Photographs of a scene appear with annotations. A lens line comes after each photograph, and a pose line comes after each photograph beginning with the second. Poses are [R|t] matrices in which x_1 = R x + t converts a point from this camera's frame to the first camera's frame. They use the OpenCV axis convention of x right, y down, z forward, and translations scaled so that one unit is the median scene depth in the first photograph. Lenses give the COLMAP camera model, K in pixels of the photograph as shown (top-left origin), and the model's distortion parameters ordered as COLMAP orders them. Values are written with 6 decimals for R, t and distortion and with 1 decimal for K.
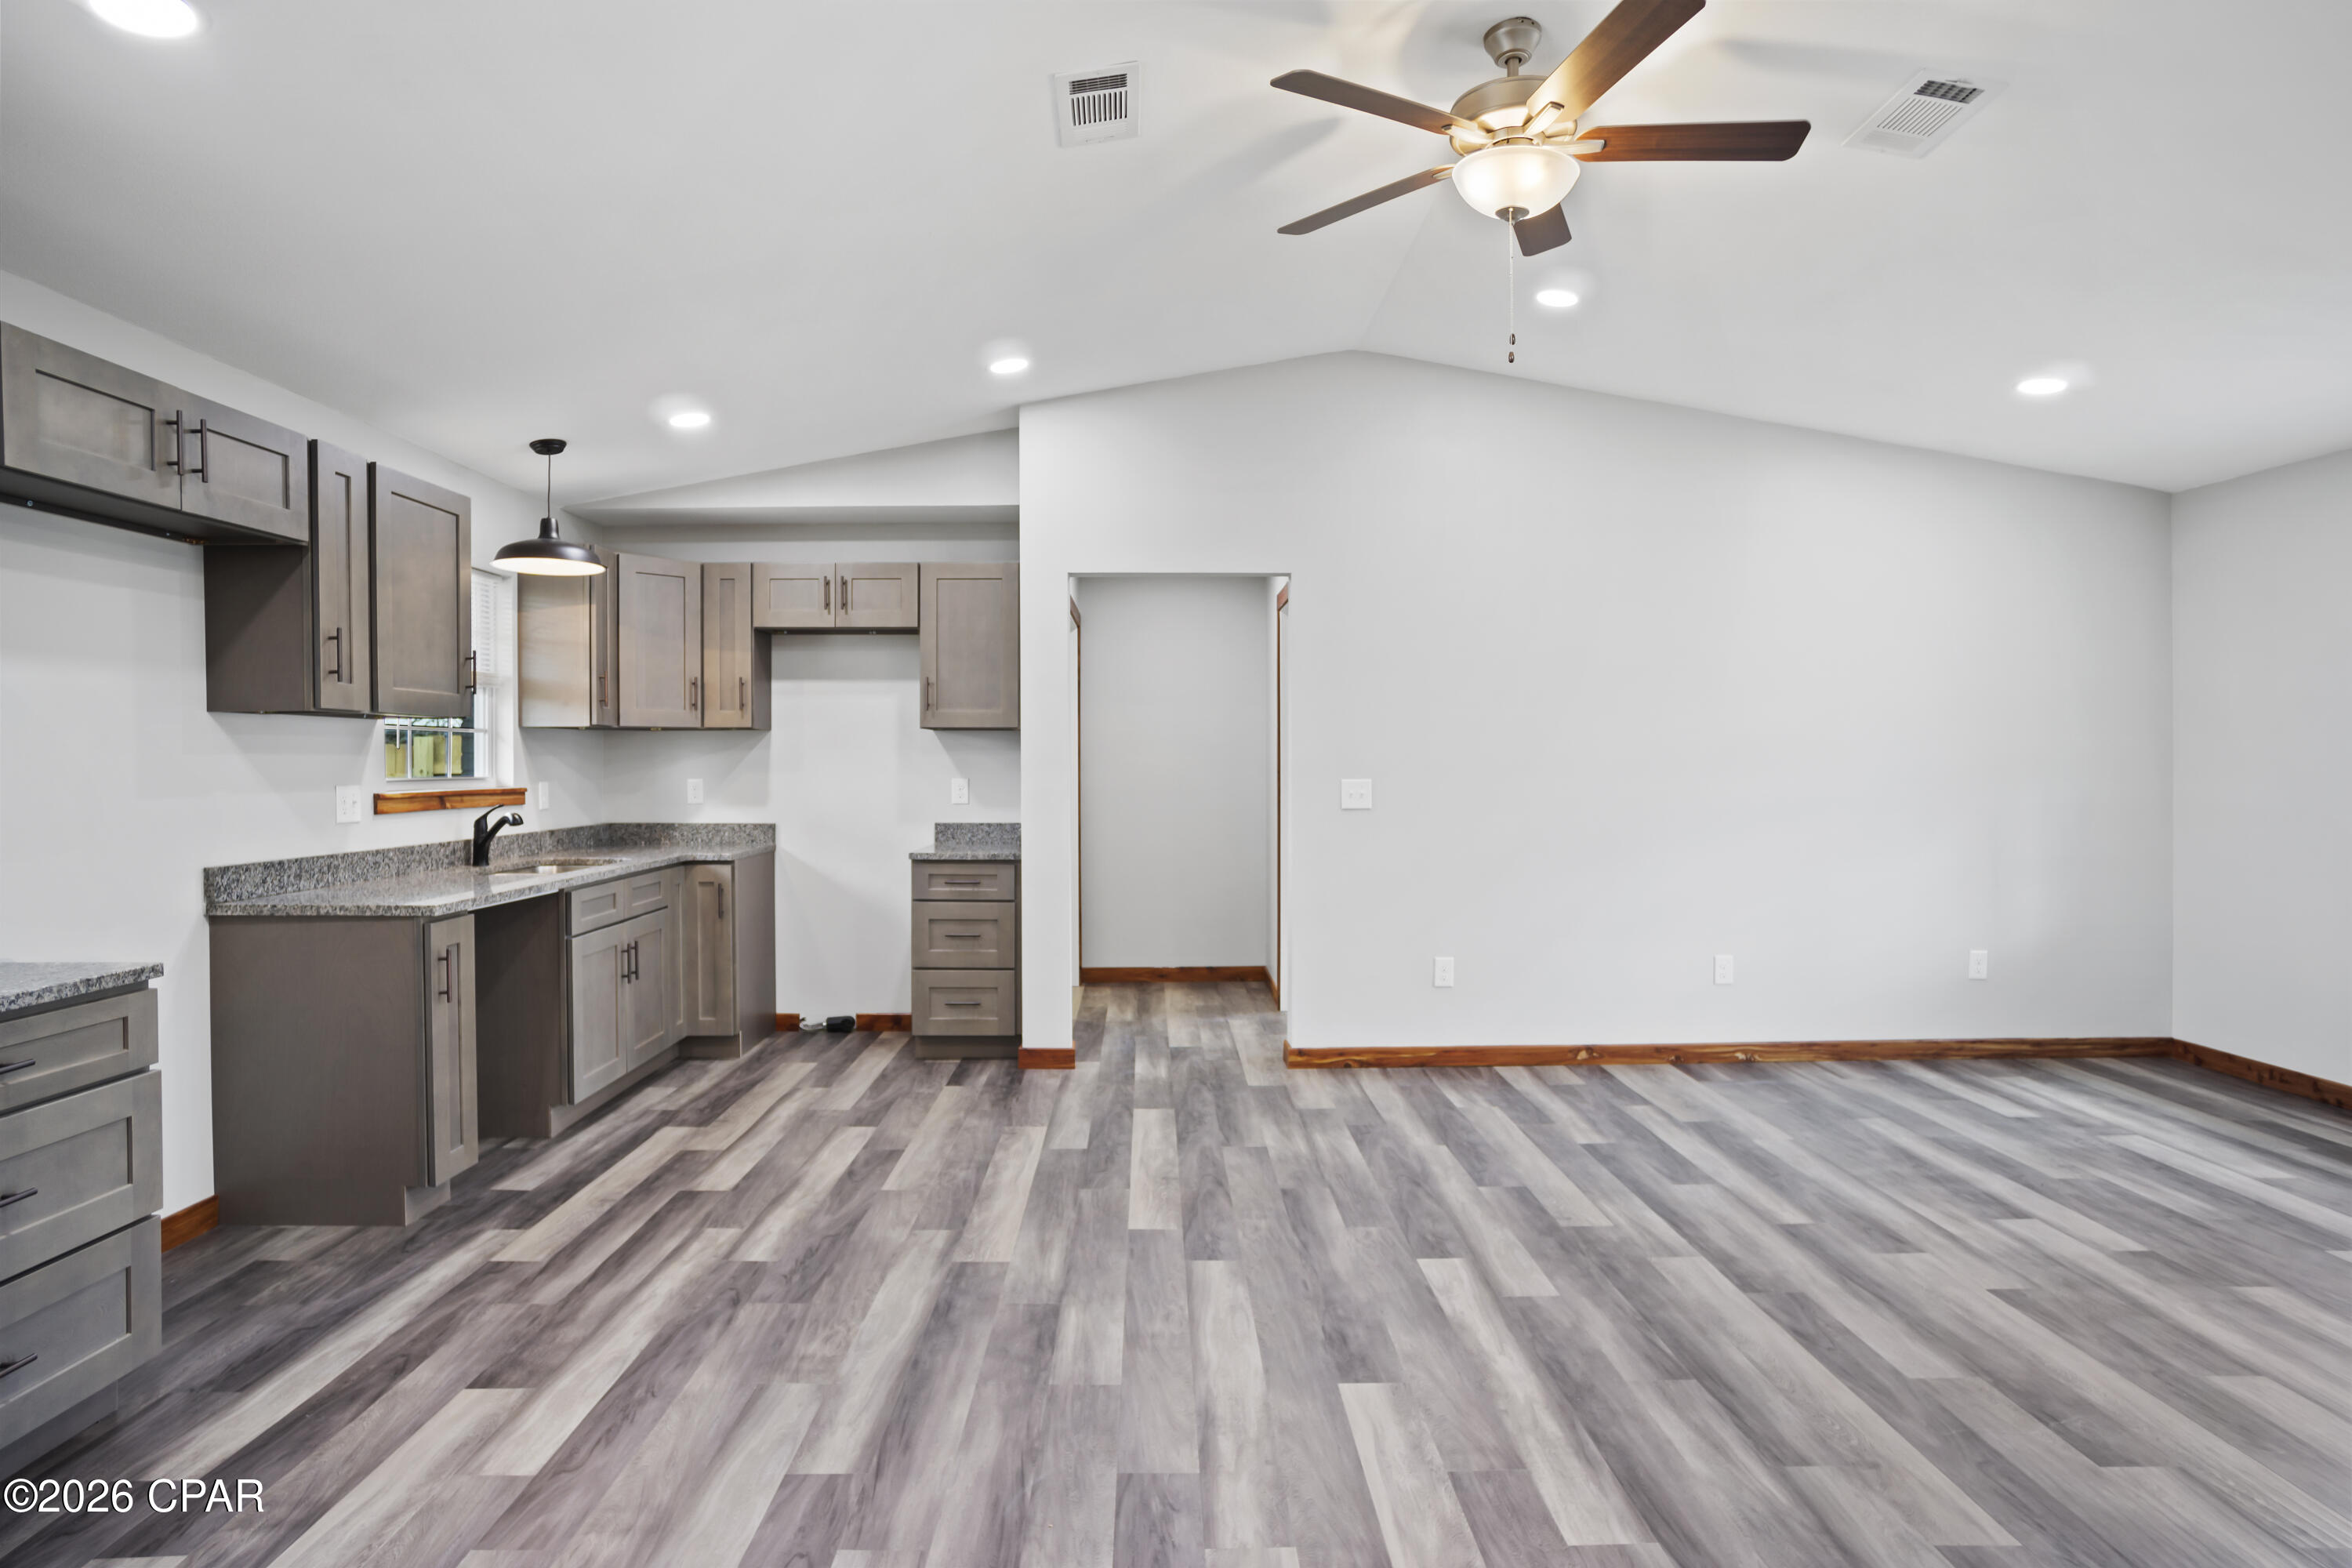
lens RADIAL K [[1276.5, 0, 1174.7], [0, 1276.5, 771.0], [0, 0, 1]] dist [-0.053882, 0.034001]
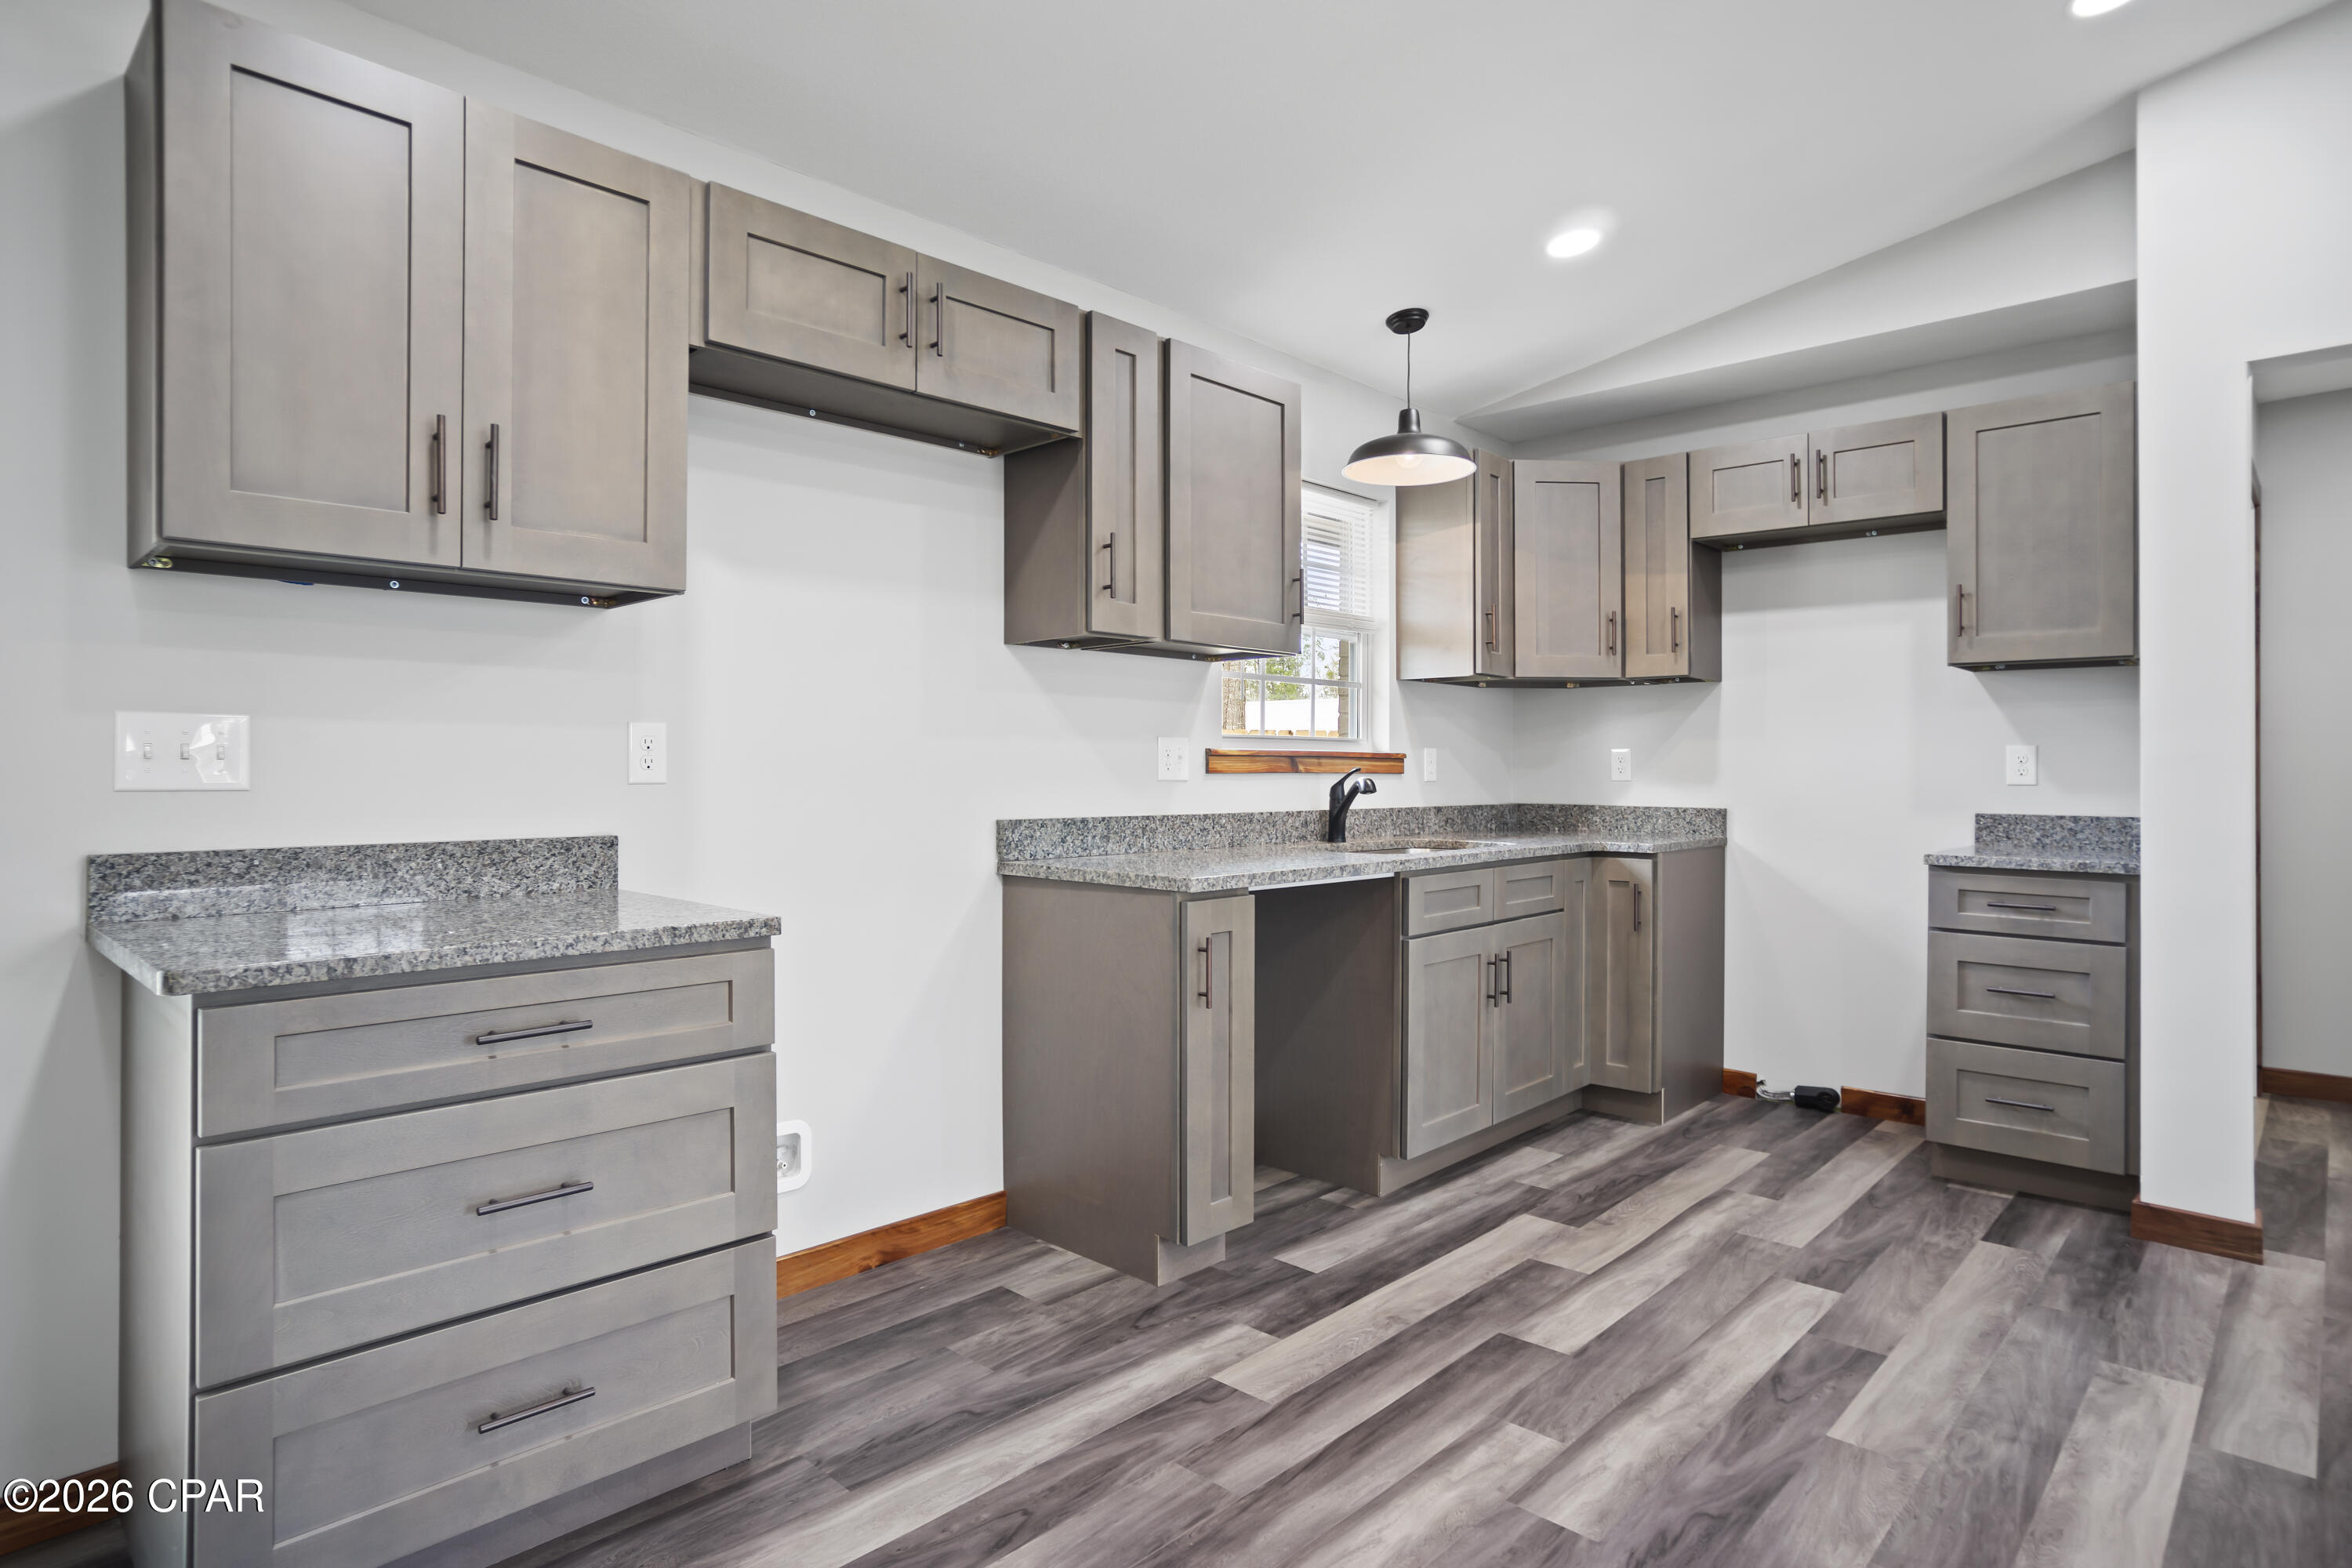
lens RADIAL K [[1276.5, 0, 1165.4], [0, 1276.5, 768.8], [0, 0, 1]] dist [-0.053882, 0.034001]
pose [[0.712131, 0.001521, -0.702045, -0.049033], [-0.009883, 0.999920, -0.007858, 0.040397], [0.701978, 0.012534, 0.712089, 0.377406]]
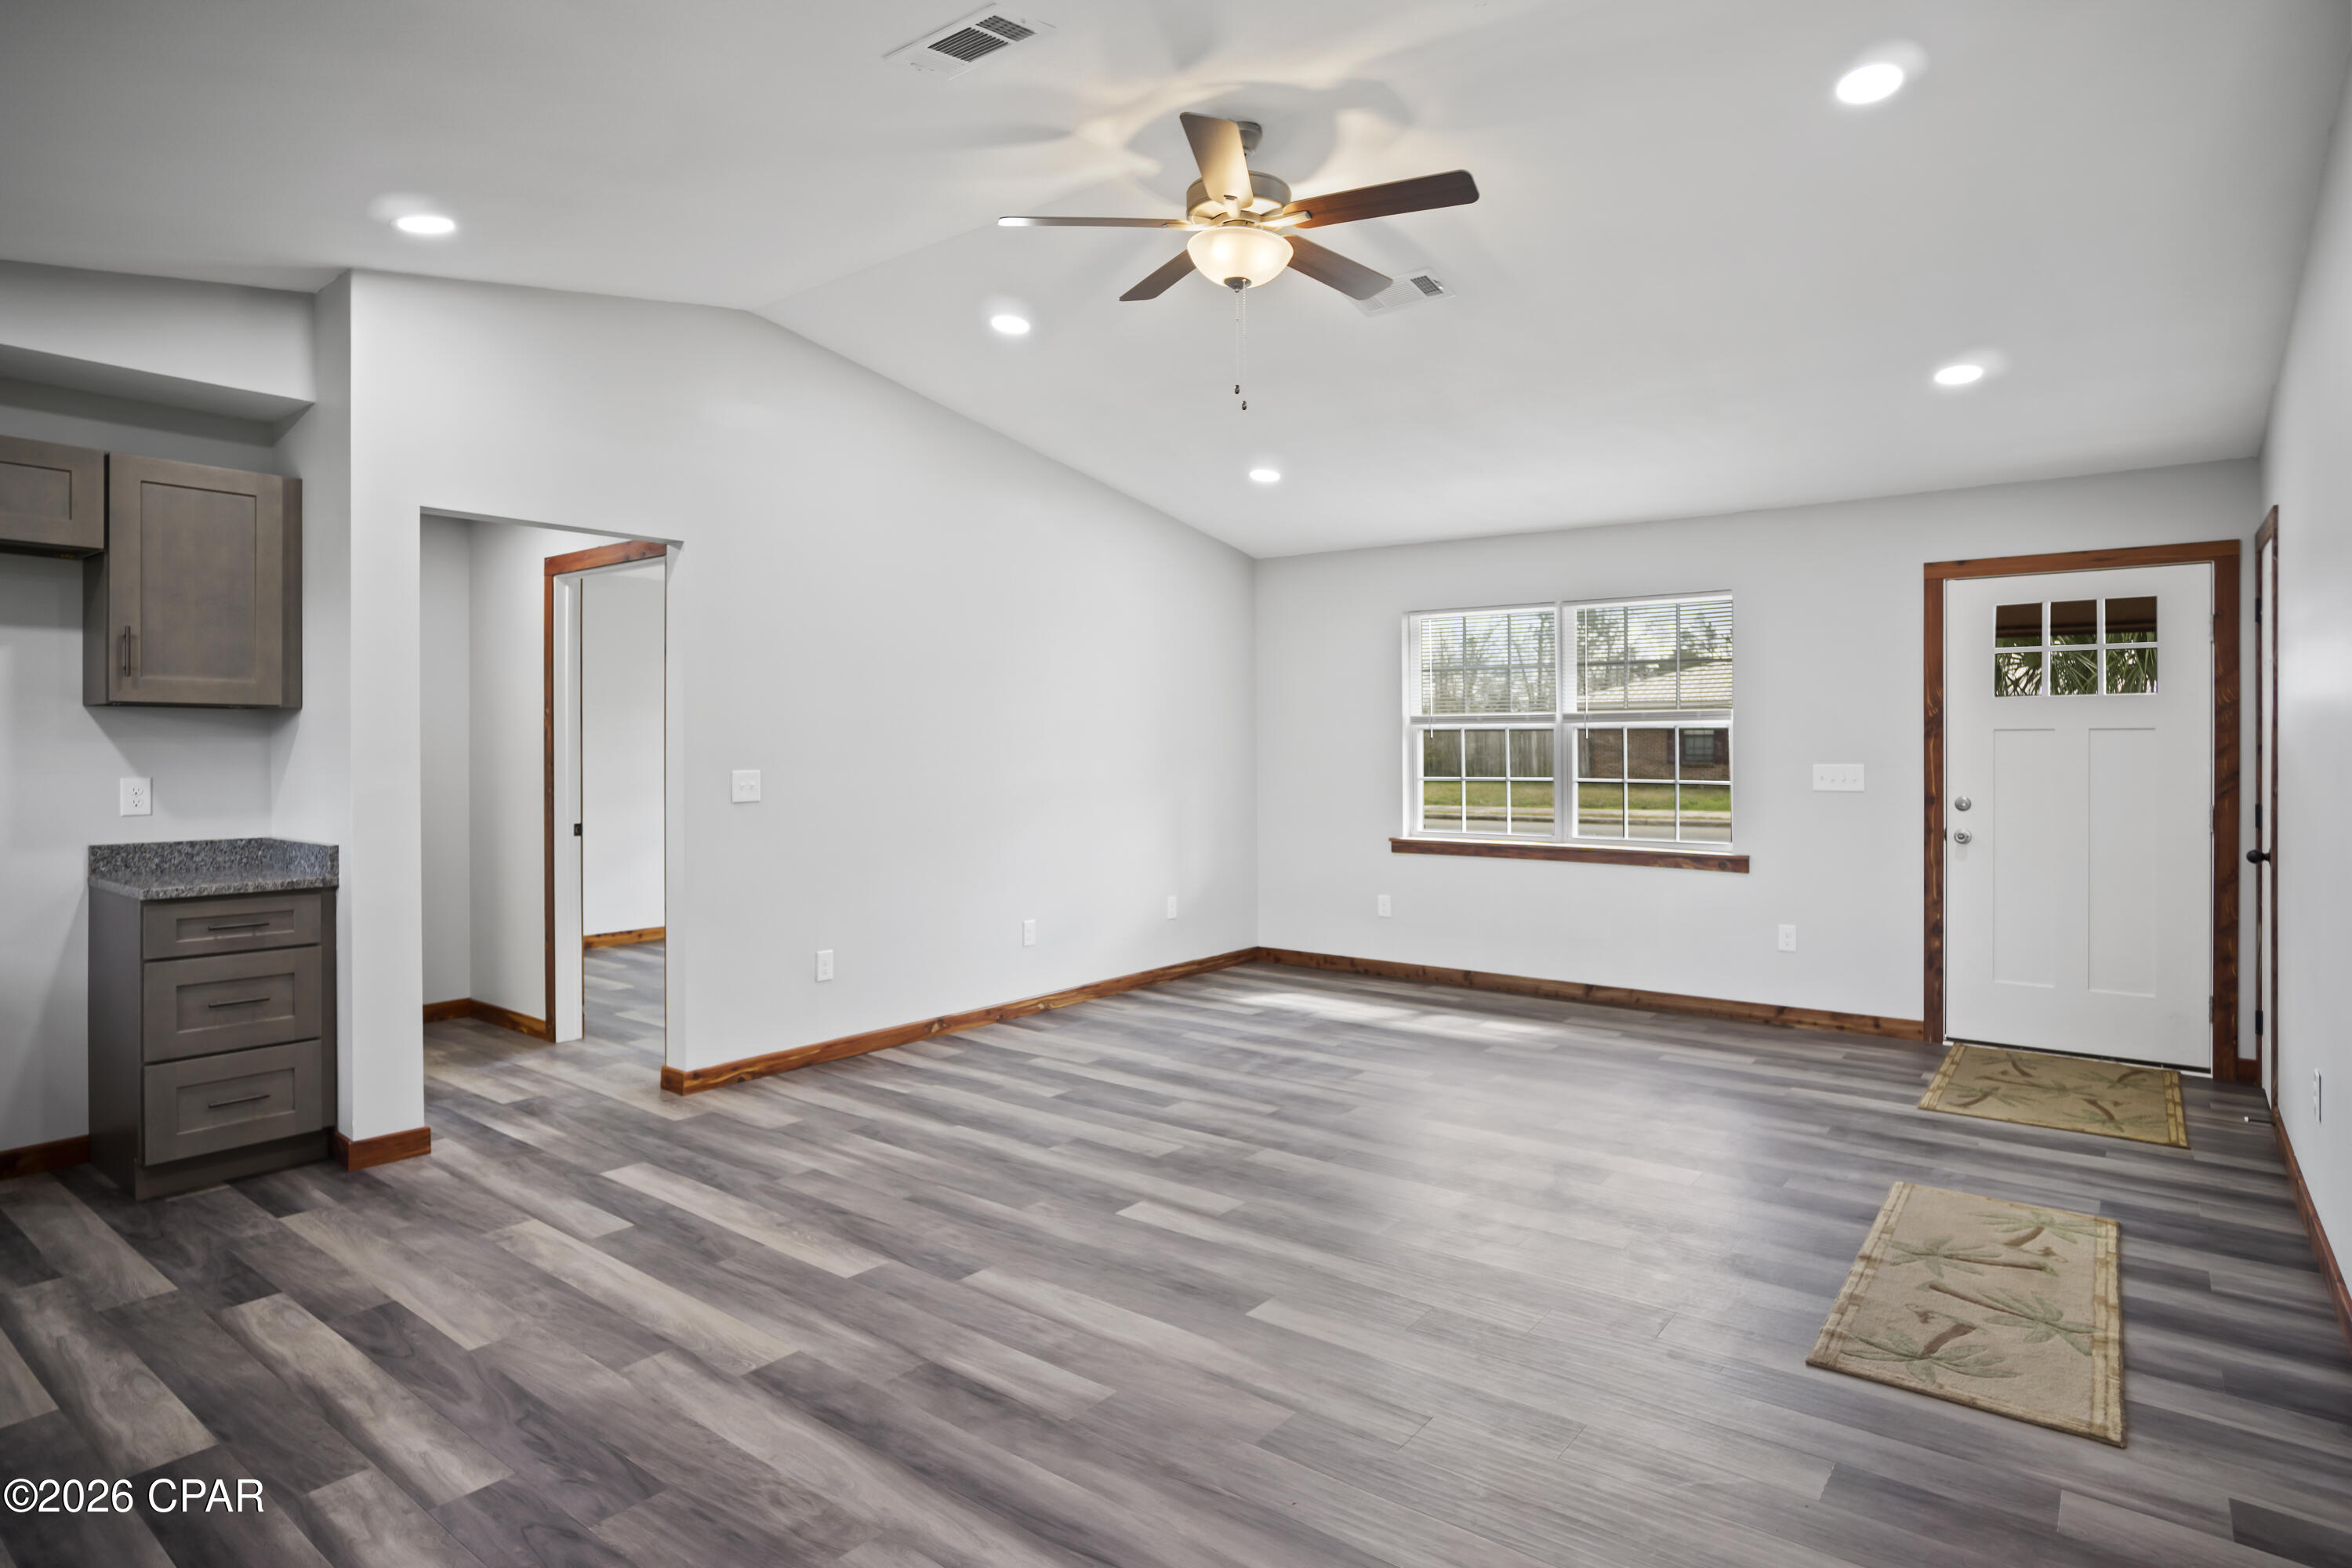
lens RADIAL K [[1276.5, 0, 1181.1], [0, 1276.5, 744.3], [0, 0, 1]] dist [-0.053882, 0.034001]
pose [[0.625414, 0.001691, 0.780292, -0.508571], [0.007282, 0.999941, -0.008004, -0.003622], [-0.780259, 0.010688, 0.625365, 0.228033]]
